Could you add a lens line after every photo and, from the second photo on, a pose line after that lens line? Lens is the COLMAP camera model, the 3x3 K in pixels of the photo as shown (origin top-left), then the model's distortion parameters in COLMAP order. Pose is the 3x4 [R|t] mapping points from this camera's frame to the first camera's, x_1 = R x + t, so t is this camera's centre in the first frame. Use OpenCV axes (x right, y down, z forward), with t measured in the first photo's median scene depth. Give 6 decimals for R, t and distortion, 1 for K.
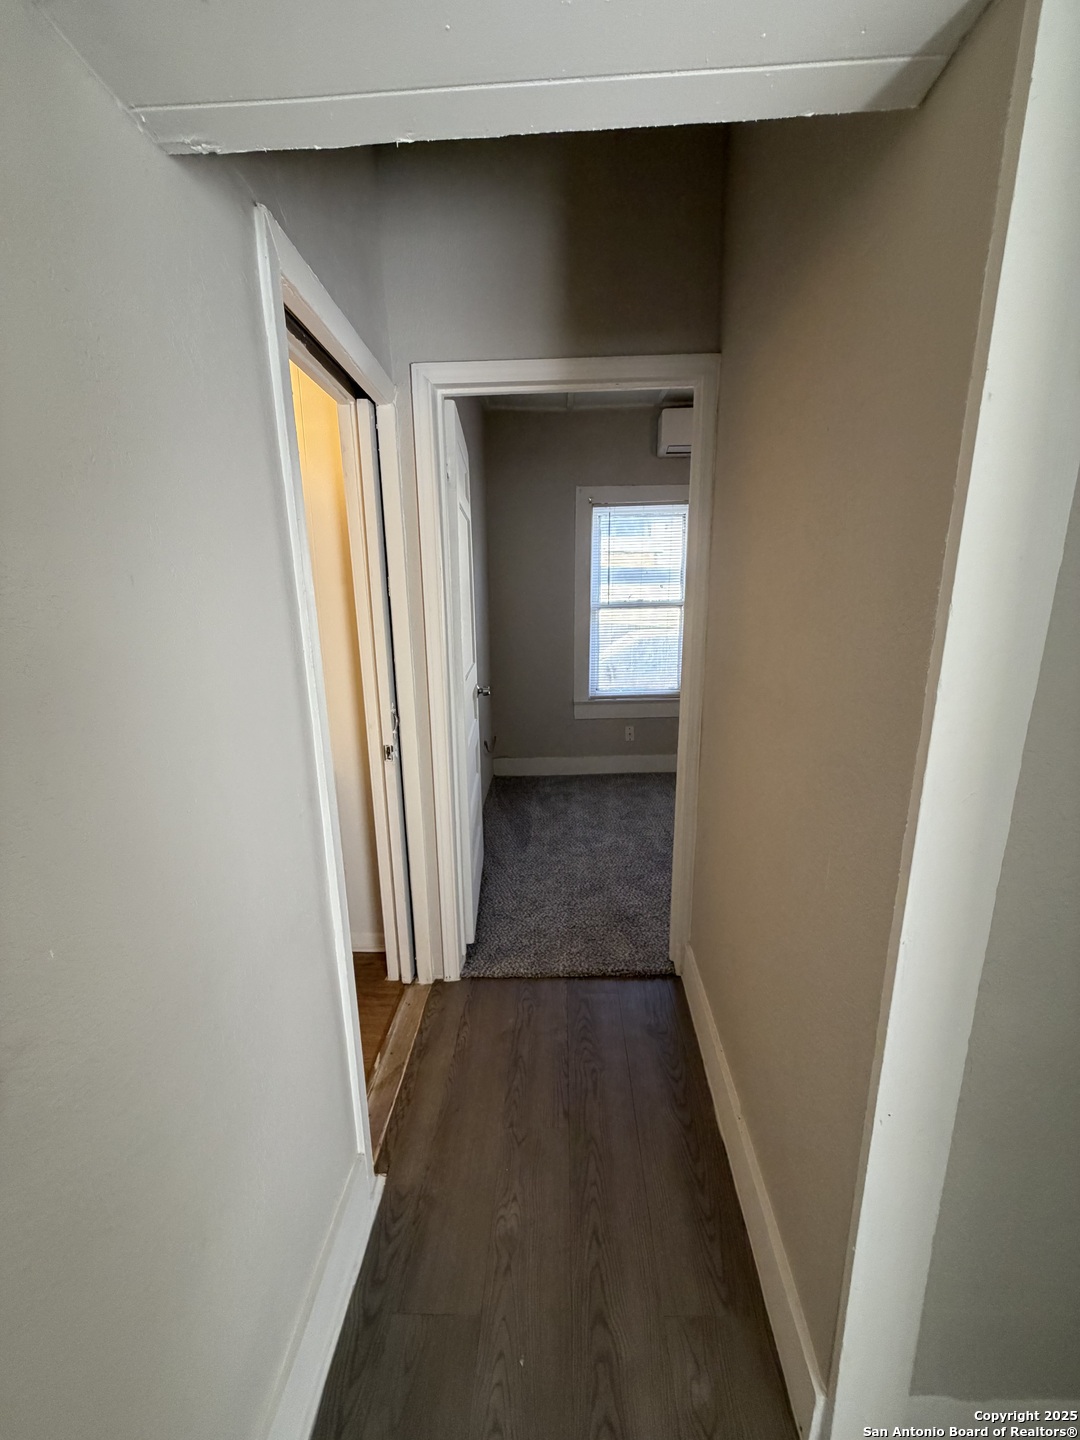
lens RADIAL K [[570.4, 0, 537.0], [0, 570.4, 724.0], [0, 0, 1]] dist [-0.010192, 0.001693]
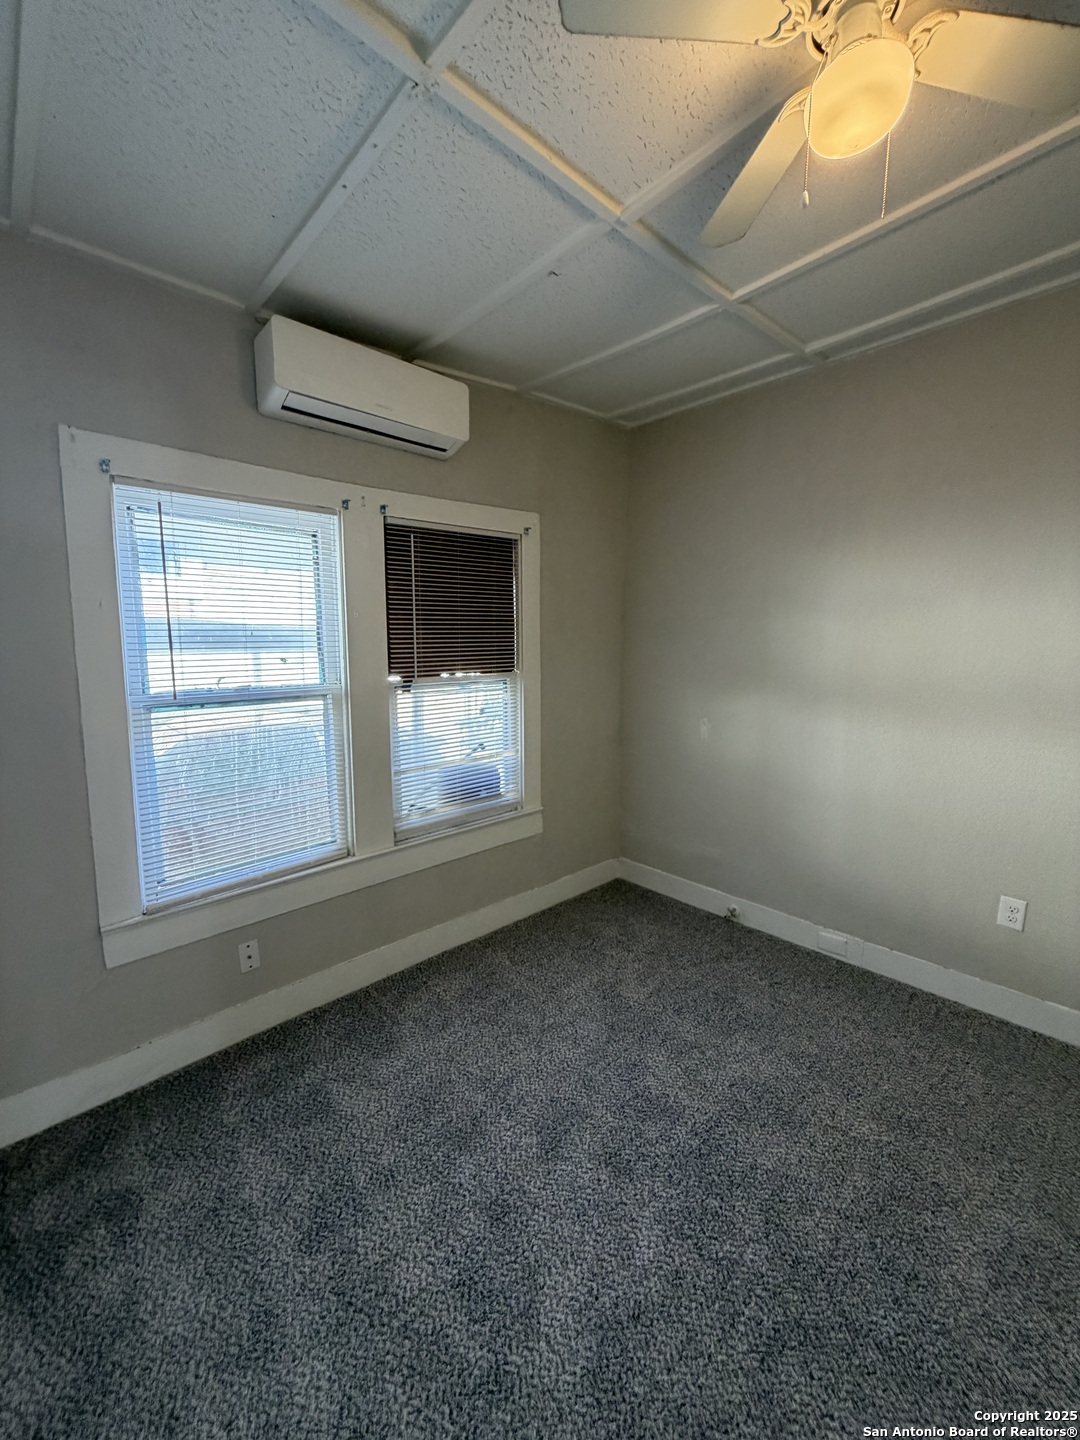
lens RADIAL K [[570.4, 0, 541.0], [0, 570.4, 723.7], [0, 0, 1]] dist [-0.010192, 0.001693]
pose [[0.700099, -0.068671, 0.710736, 0.005823], [0.138457, 0.989529, -0.040778, -0.132393], [-0.700493, 0.126955, 0.702276, 0.484163]]
